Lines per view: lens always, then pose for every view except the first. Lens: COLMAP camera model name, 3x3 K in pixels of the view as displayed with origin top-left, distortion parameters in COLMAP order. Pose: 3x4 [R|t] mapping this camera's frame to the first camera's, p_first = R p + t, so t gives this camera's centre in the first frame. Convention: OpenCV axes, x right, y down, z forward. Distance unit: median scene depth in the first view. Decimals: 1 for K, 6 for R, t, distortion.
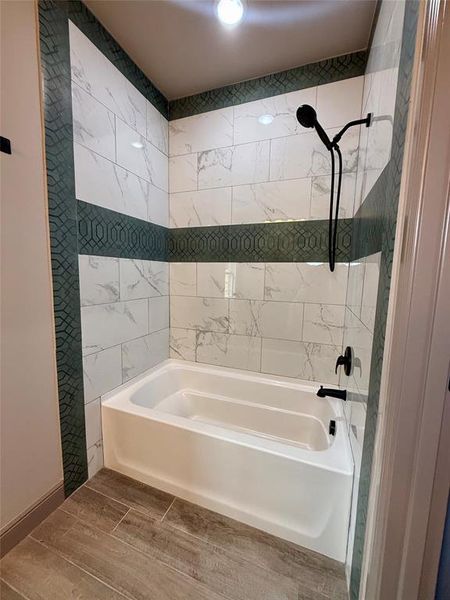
lens RADIAL K [[239.3, 0, 226.0], [0, 239.3, 300.8], [0, 0, 1]] dist [-0.000053, 0.000340]
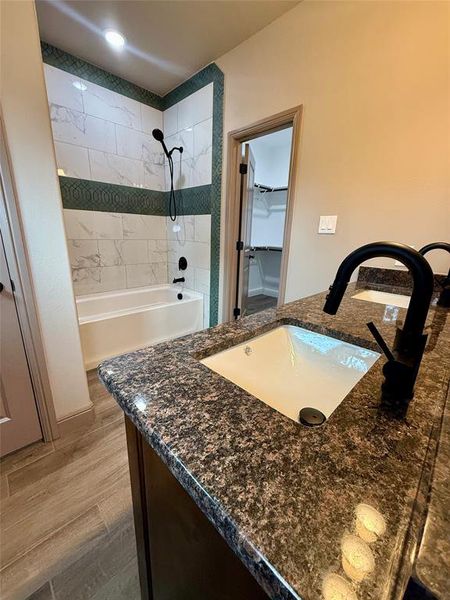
lens RADIAL K [[239.3, 0, 224.8], [0, 239.3, 299.7], [0, 0, 1]] dist [-0.000053, 0.000340]
pose [[0.423968, -0.248696, 0.870862, -1.004406], [0.086141, 0.968273, 0.234578, 0.068134], [-0.901571, -0.024436, 0.431940, -0.233158]]
